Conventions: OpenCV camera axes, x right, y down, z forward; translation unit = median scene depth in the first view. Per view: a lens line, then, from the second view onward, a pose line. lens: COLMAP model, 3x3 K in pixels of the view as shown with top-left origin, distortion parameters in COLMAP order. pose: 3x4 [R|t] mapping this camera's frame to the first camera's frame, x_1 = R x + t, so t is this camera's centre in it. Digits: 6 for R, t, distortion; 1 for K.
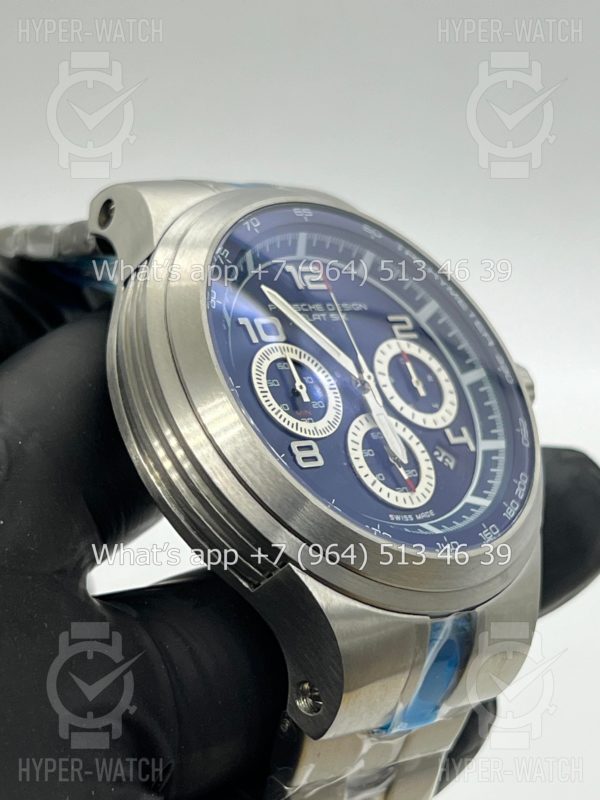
lens RADIAL K [[1898.5, 0, 300.0], [0, 1898.5, 400.0], [0, 0, 1]] dist [0.364755, -0.810402]
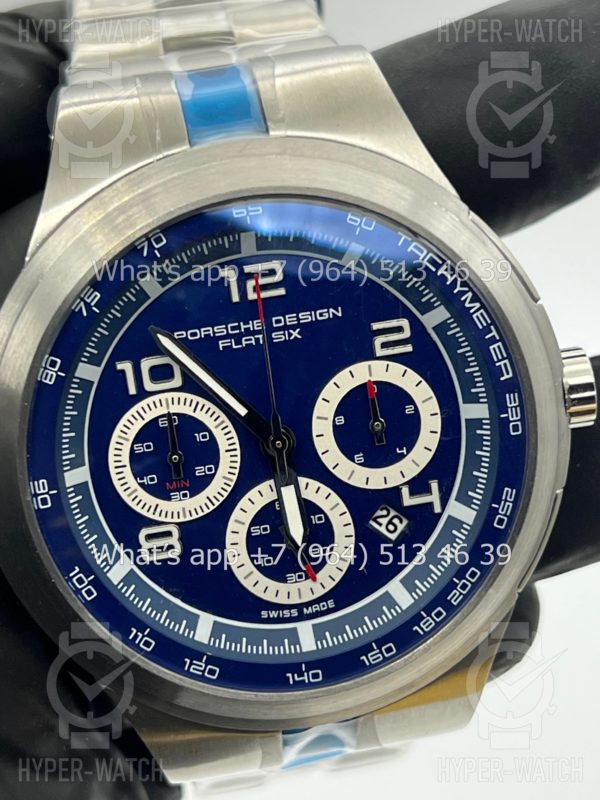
lens RADIAL K [[1898.5, 0, 300.0], [0, 1898.5, 400.0], [0, 0, 1]] dist [0.364755, -0.810402]
pose [[0.829787, 0.338500, -0.443701, 0.392250], [0.019662, 0.776824, 0.629411, -0.530227], [0.557733, -0.531002, 0.637943, 0.484396]]
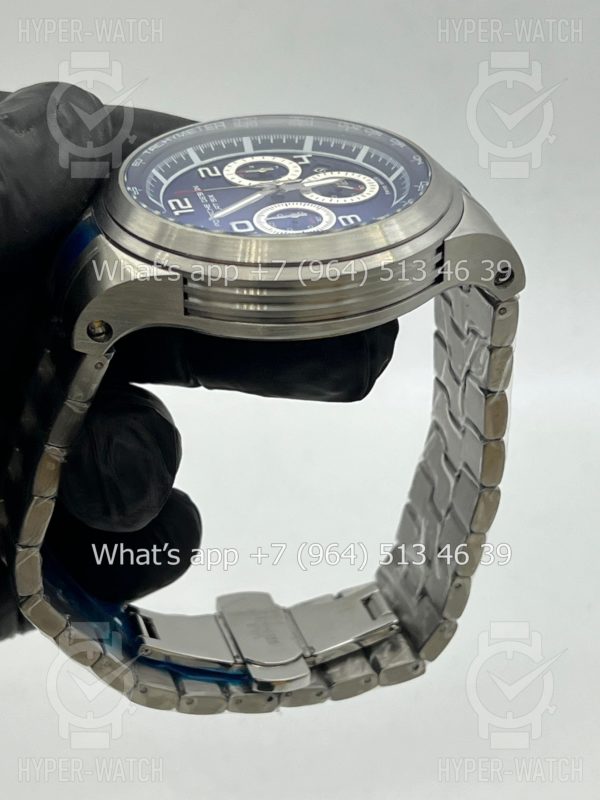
lens RADIAL K [[1898.5, 0, 300.0], [0, 1898.5, 400.0], [0, 0, 1]] dist [0.364755, -0.810402]
pose [[0.167548, -0.891932, 0.419982, -0.649275], [0.847699, 0.347832, 0.400524, -0.473712], [-0.503323, 0.288912, 0.814368, -0.056183]]
